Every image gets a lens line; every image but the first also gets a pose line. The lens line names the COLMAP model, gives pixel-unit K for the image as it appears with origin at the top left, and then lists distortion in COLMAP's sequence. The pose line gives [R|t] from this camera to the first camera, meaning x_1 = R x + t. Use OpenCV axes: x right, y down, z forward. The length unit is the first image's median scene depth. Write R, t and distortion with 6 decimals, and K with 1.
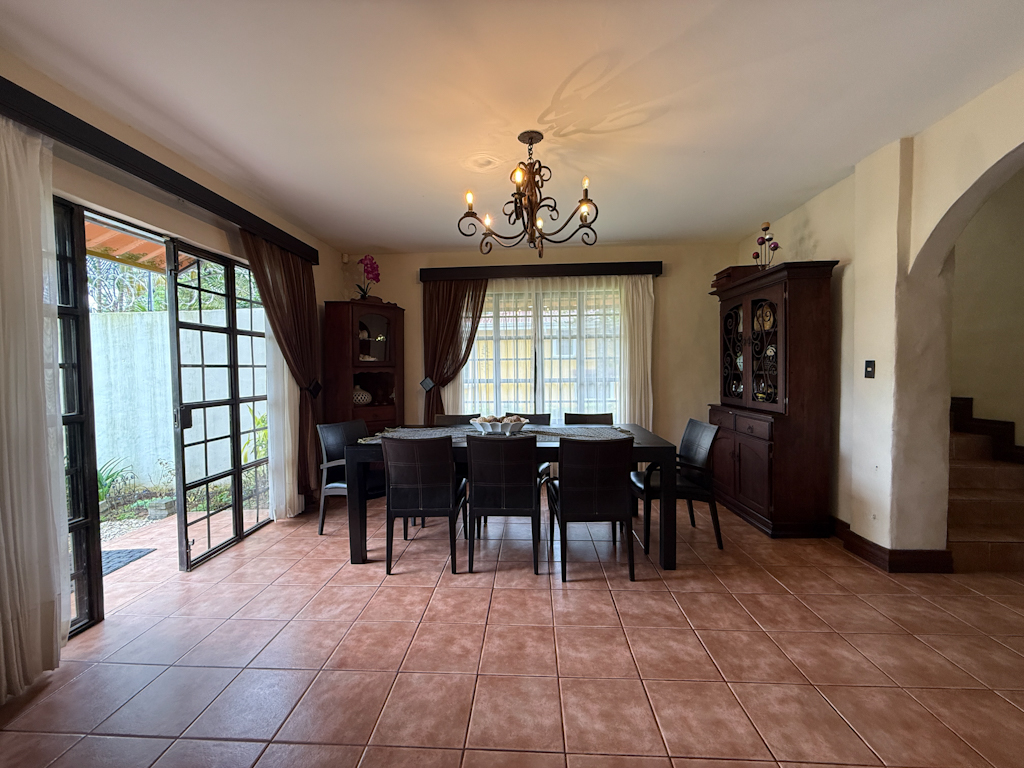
lens RADIAL K [[408.8, 0, 506.9], [0, 408.8, 385.0], [0, 0, 1]] dist [-0.002459, 0.000454]
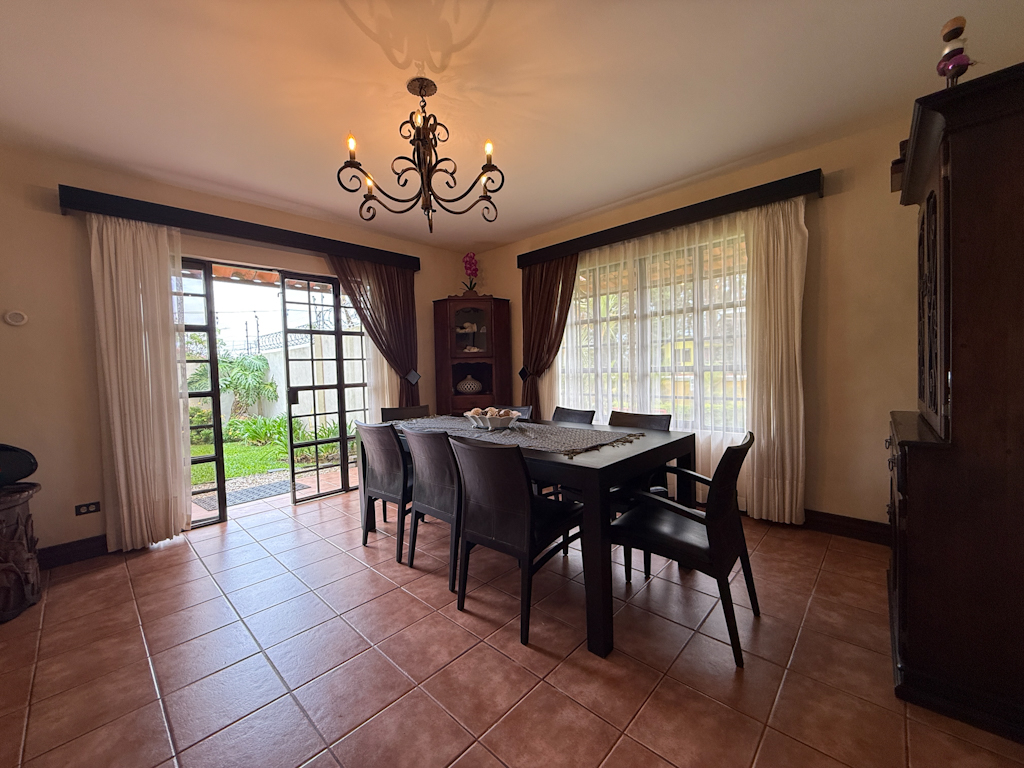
lens RADIAL K [[408.8, 0, 510.5], [0, 408.8, 382.3], [0, 0, 1]] dist [-0.002459, 0.000454]
pose [[0.766368, 0.013630, -0.642258, 0.597152], [-0.004722, 0.999867, 0.015584, 0.003928], [0.642385, -0.008911, 0.766330, 0.345569]]
